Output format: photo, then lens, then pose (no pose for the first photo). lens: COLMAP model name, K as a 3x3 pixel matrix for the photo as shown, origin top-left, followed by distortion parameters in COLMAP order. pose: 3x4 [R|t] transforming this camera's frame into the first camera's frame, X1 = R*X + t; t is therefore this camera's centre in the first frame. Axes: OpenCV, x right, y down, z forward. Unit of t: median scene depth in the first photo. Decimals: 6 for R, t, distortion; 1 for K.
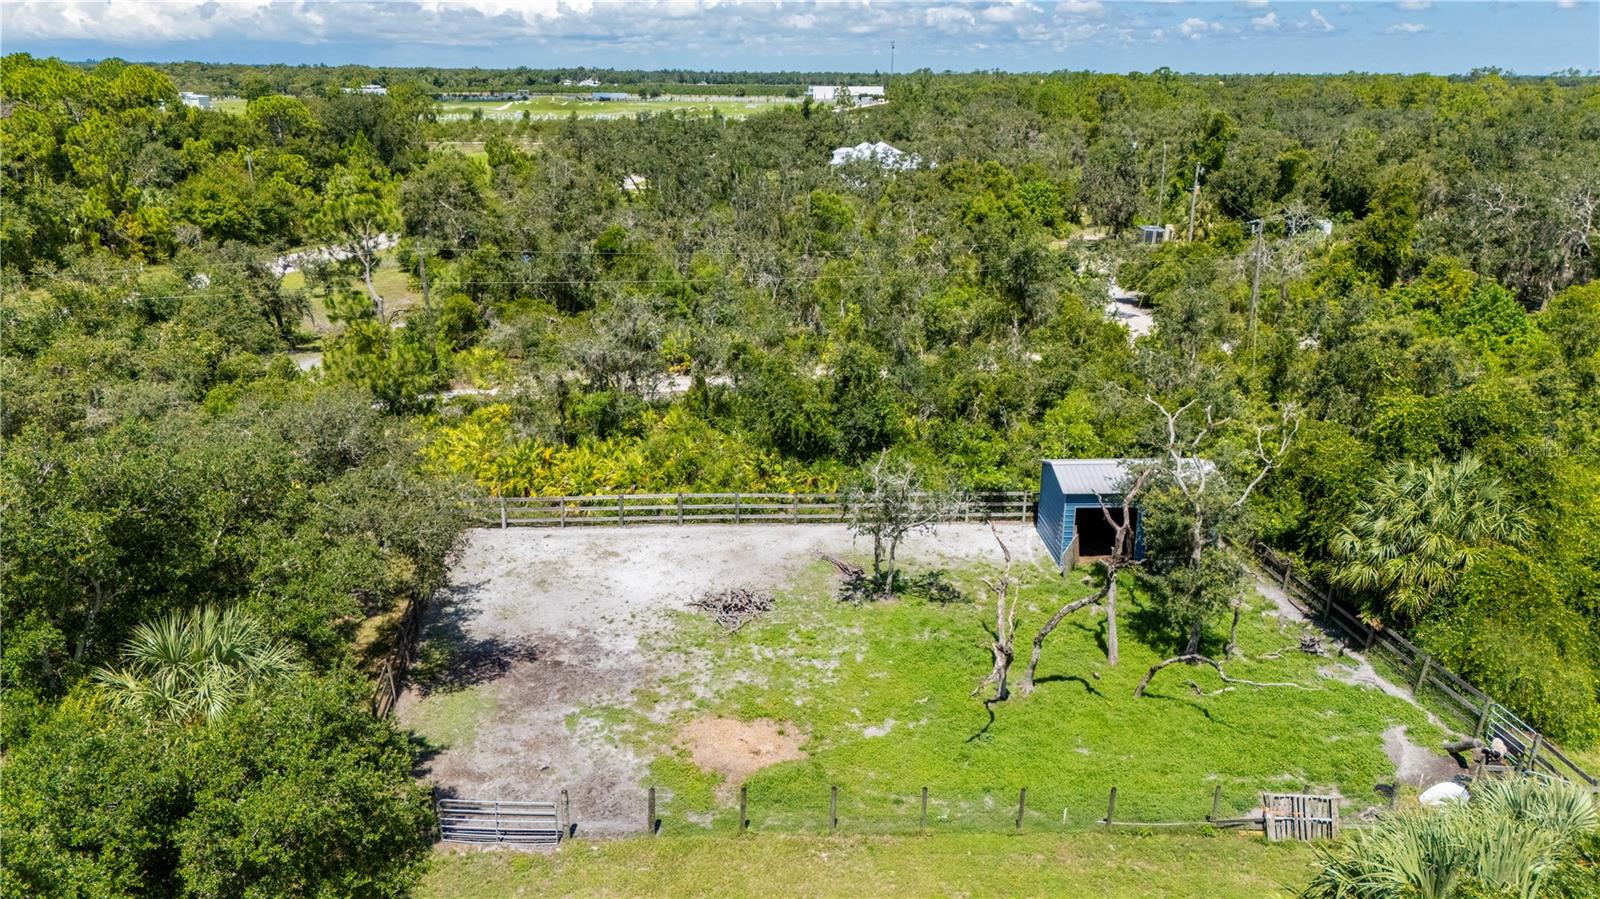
lens RADIAL K [[1165.4, 0, 791.9], [0, 1165.4, 456.6], [0, 0, 1]] dist [0.049436, -0.049214]
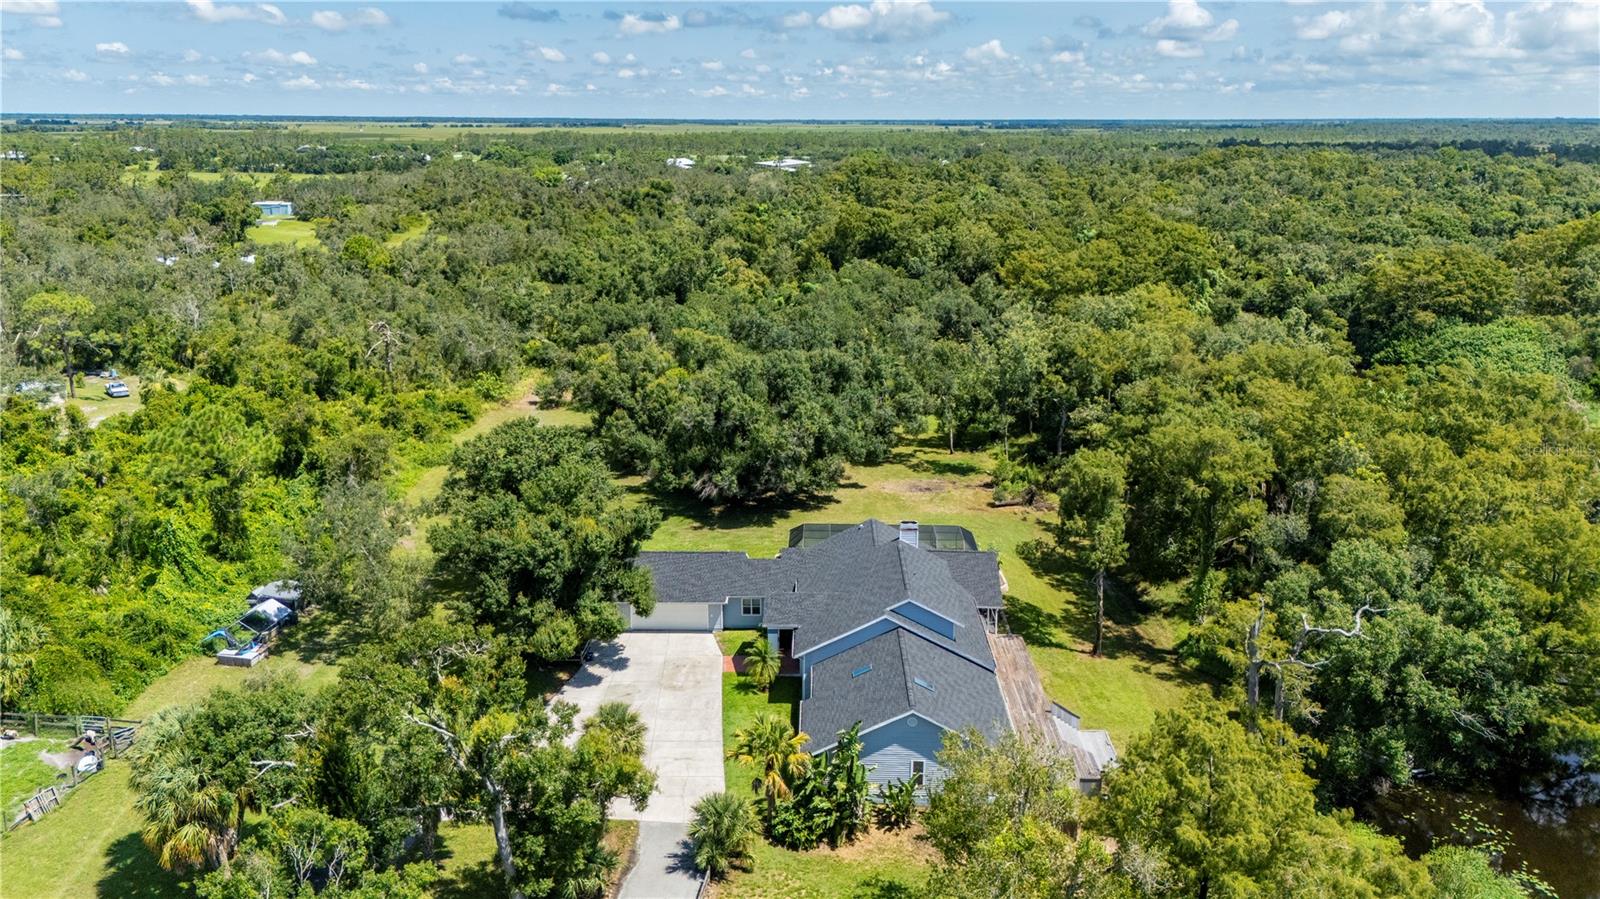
lens RADIAL K [[1165.4, 0, 787.5], [0, 1165.4, 441.0], [0, 0, 1]] dist [0.049436, -0.049214]
pose [[0.234996, -0.260136, 0.936539, -0.807511], [0.300184, 0.935844, 0.184621, -0.220313], [-0.924482, 0.237749, 0.298009, -0.769139]]
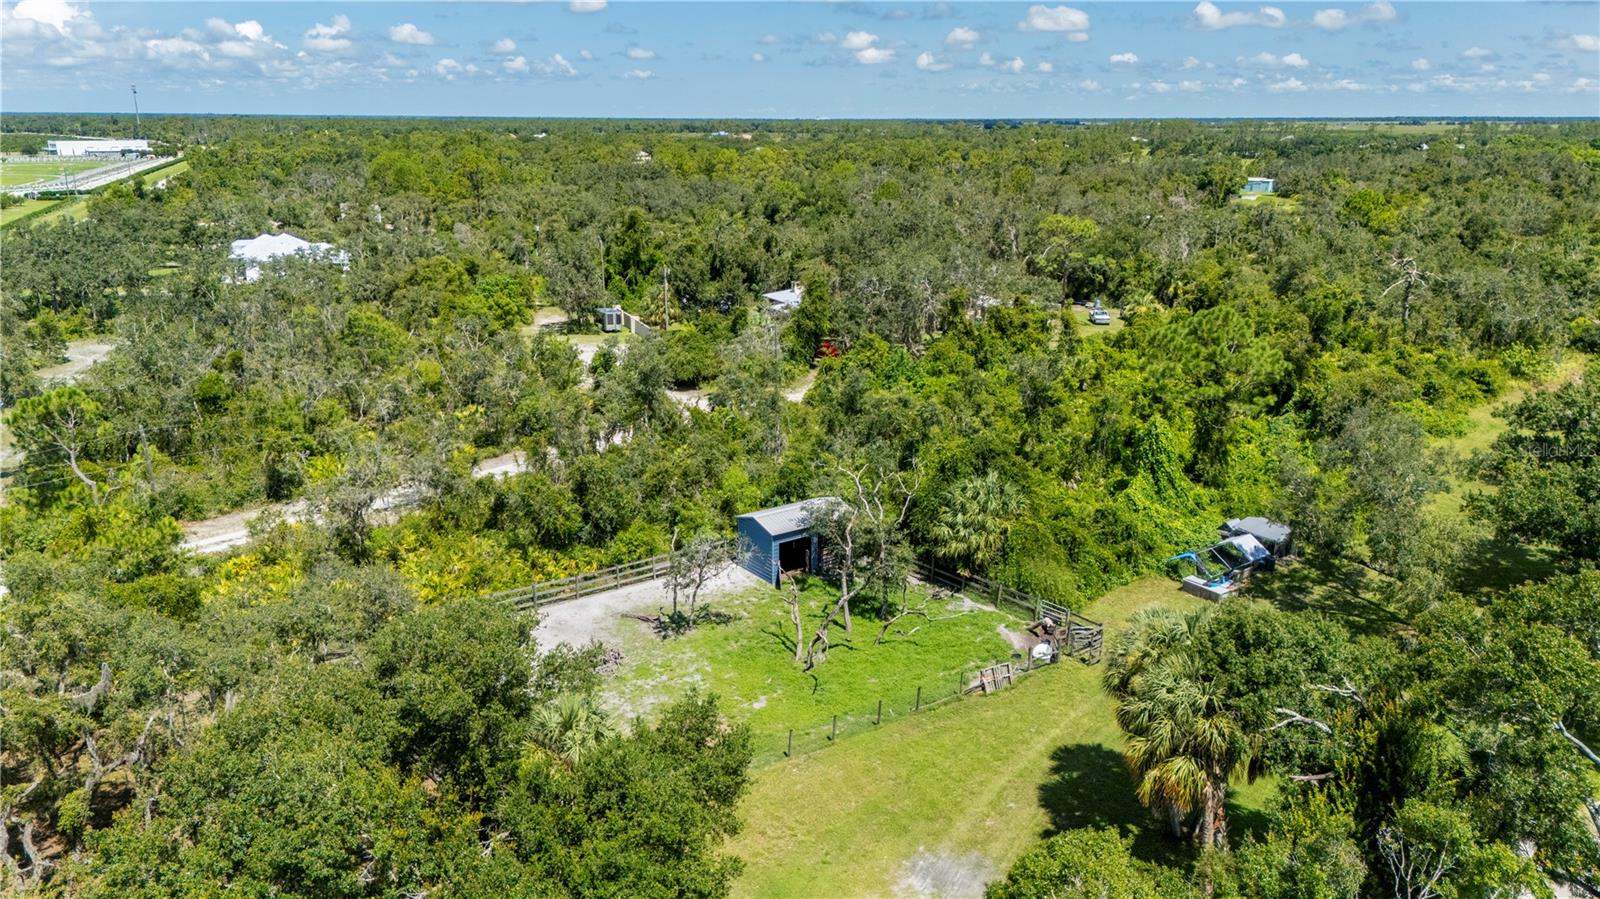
lens RADIAL K [[1165.4, 0, 809.0], [0, 1165.4, 443.2], [0, 0, 1]] dist [0.049436, -0.049214]
pose [[0.833151, -0.149496, 0.532458, -0.585500], [0.174512, 0.984649, 0.003392, -0.095239], [-0.524791, 0.090095, 0.846450, -0.358233]]
